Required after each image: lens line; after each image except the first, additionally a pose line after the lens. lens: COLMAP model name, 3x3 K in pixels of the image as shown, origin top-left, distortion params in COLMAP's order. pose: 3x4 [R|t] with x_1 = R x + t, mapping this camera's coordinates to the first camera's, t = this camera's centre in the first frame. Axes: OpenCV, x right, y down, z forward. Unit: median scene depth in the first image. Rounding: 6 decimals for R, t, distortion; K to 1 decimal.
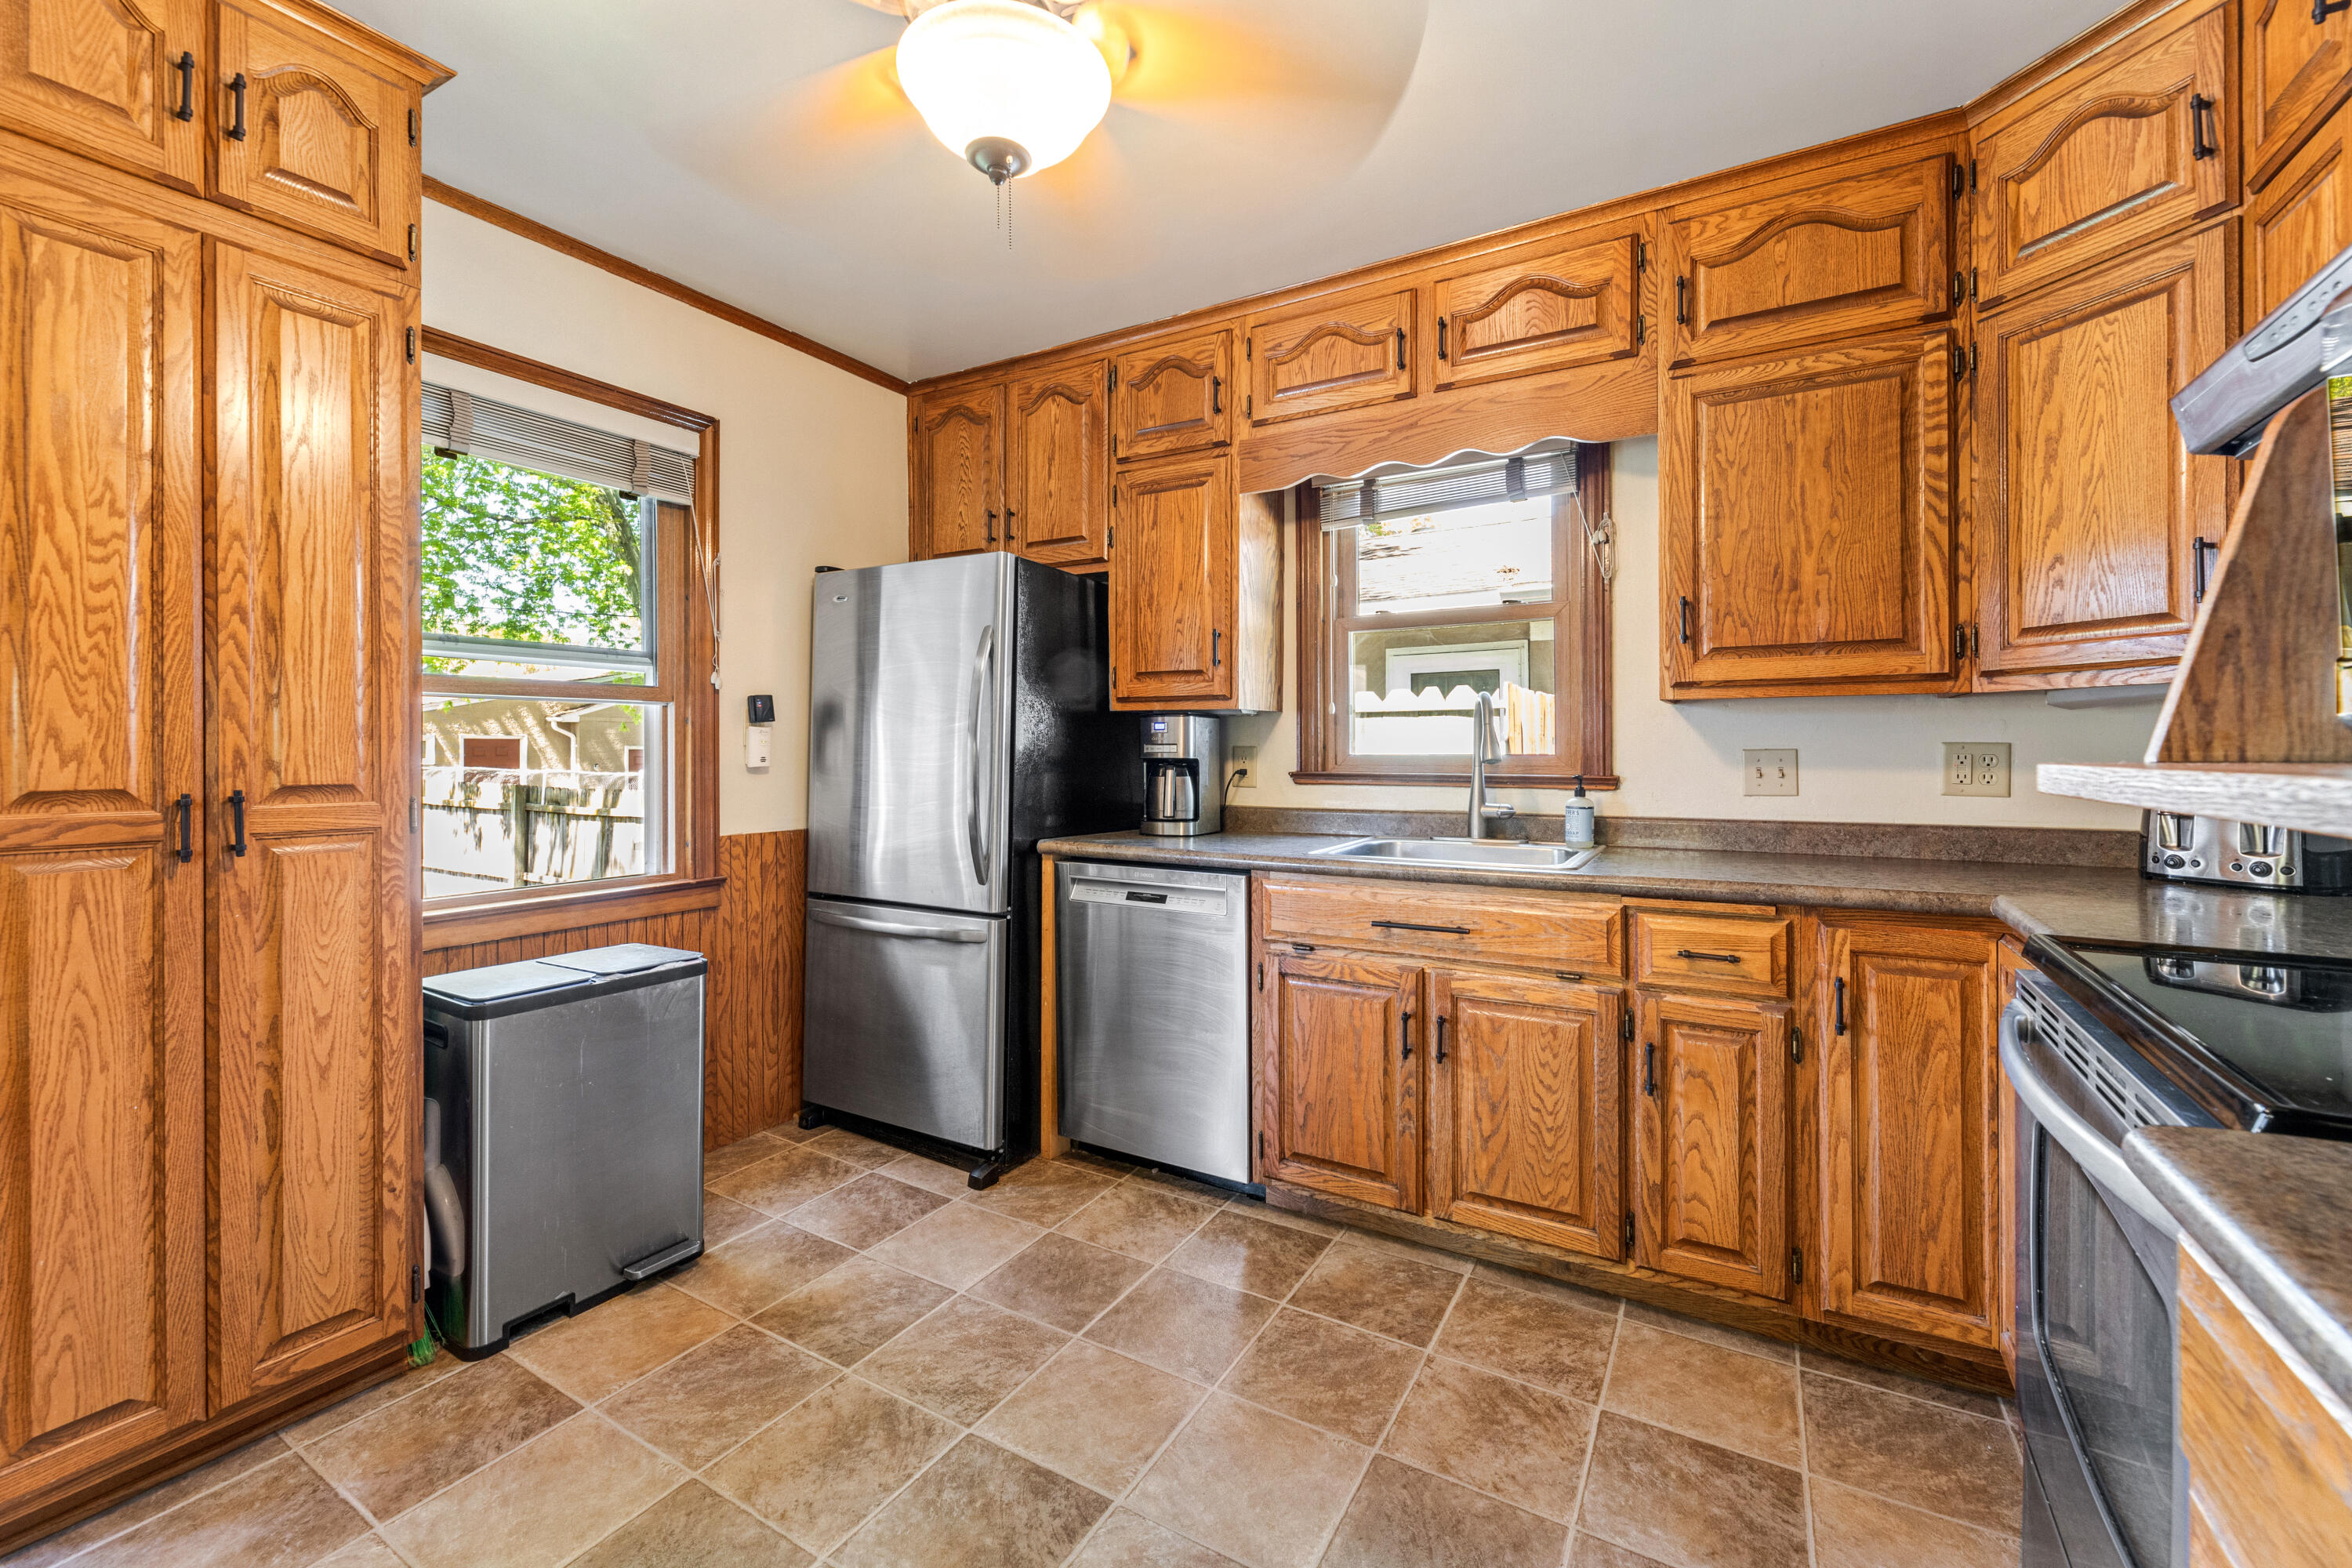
lens RADIAL K [[966.0, 0, 1174.5], [0, 966.0, 753.7], [0, 0, 1]] dist [-0.001547, 0.000131]
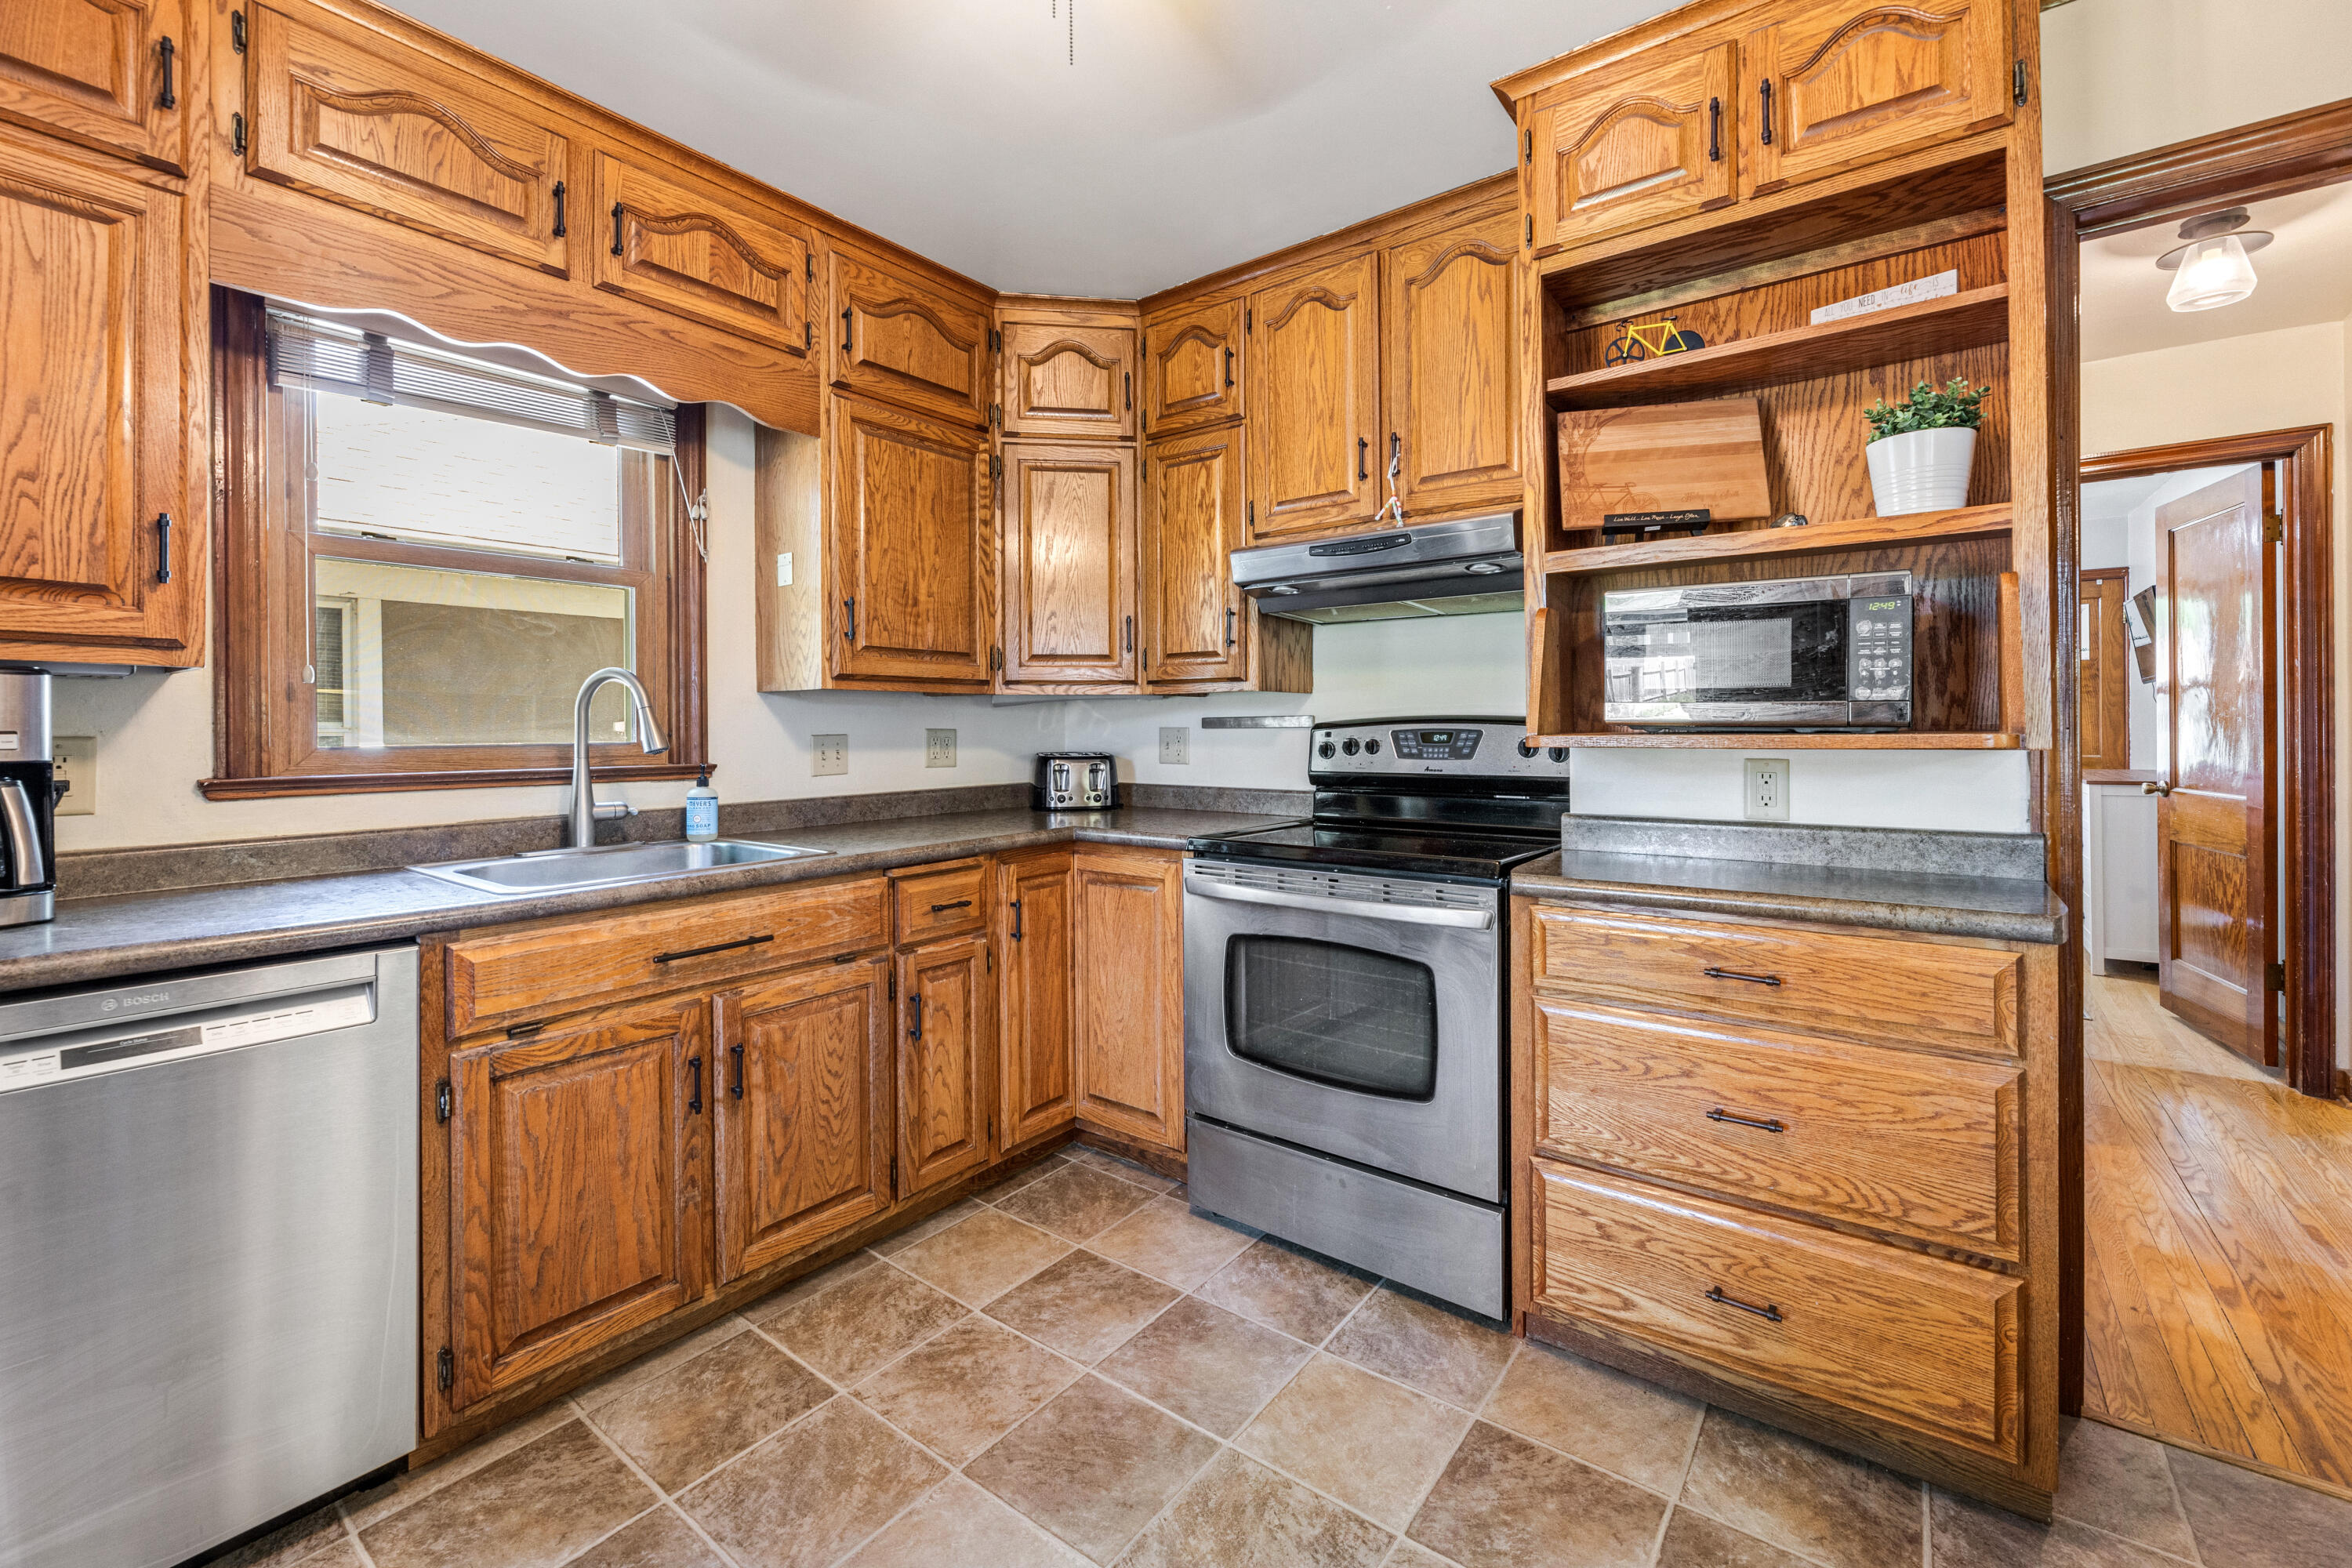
lens RADIAL K [[978.8, 0, 1171.4], [0, 978.8, 736.0], [0, 0, 1]] dist [-0.000933, -0.000081]
pose [[0.116360, -0.006057, 0.993189, -0.523743], [0.013367, 0.999900, 0.004532, -0.003435], [-0.993117, 0.012749, 0.116429, 0.485120]]
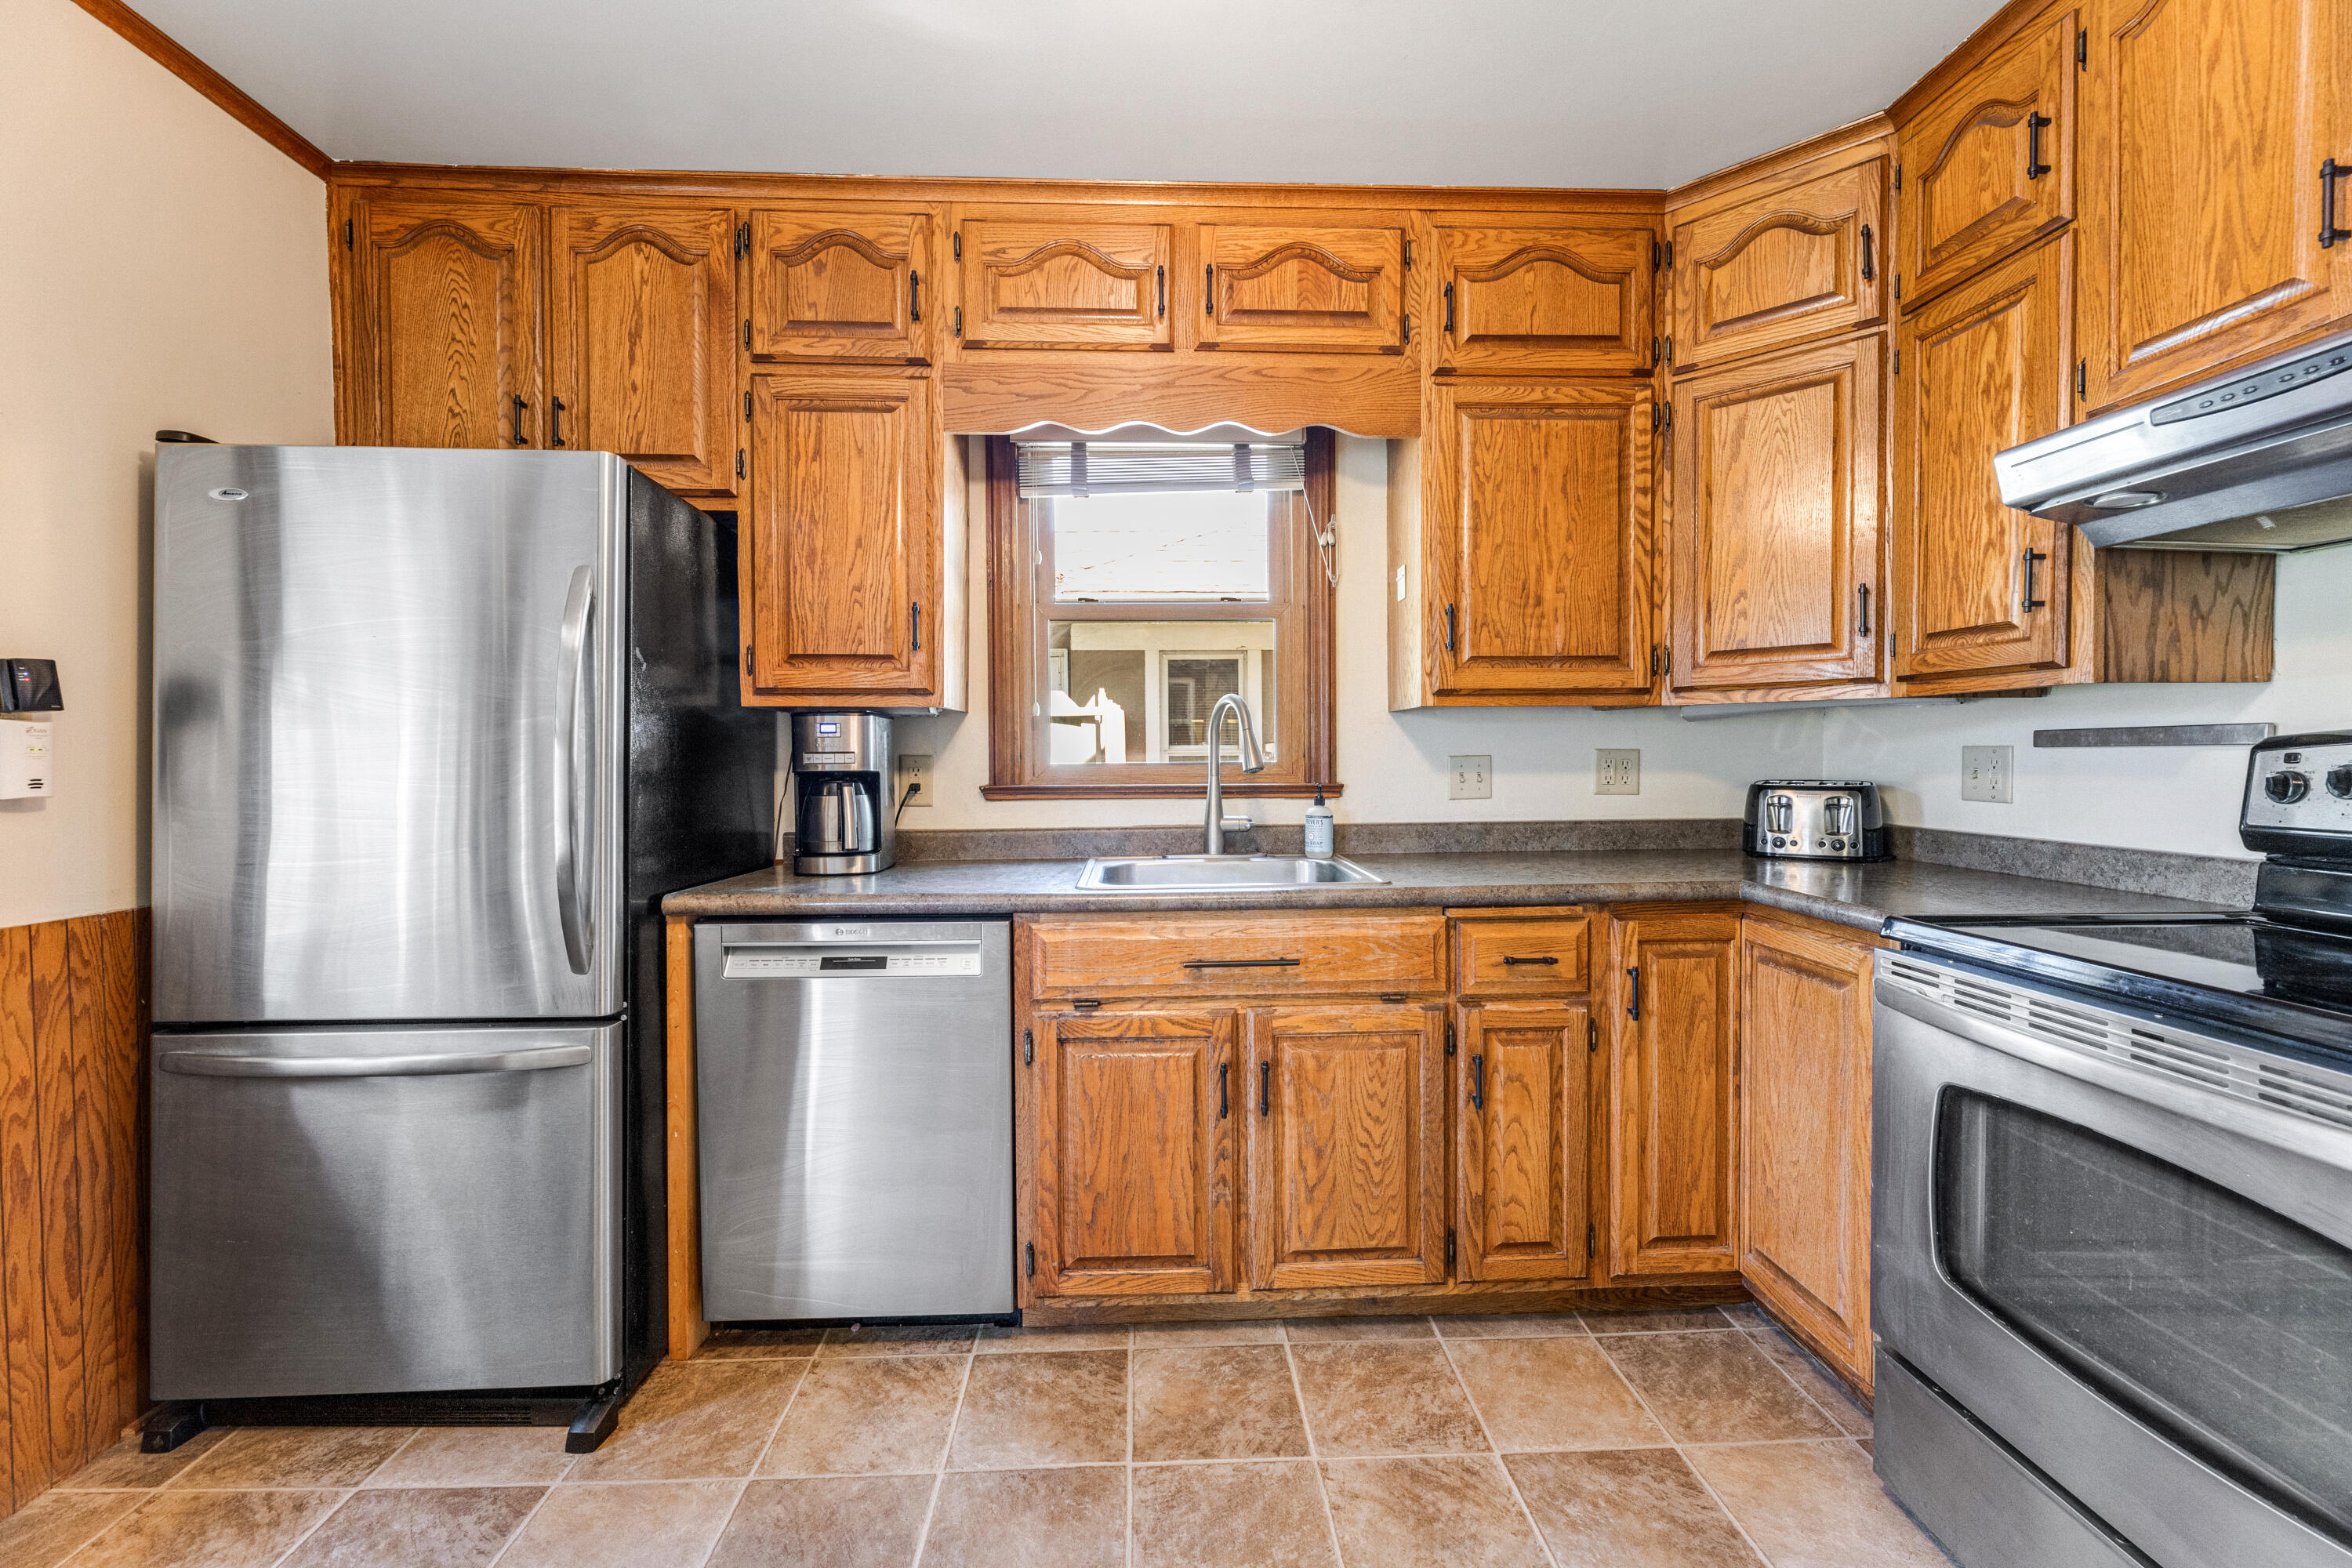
lens RADIAL K [[955.4, 0, 1177.6], [0, 955.4, 778.1], [0, 0, 1]] dist [-0.002215, 0.000328]
pose [[0.837857, -0.016659, 0.545636, -0.246756], [0.008452, 0.999810, 0.017547, -0.001155], [-0.545824, -0.010090, 0.837839, 0.305491]]
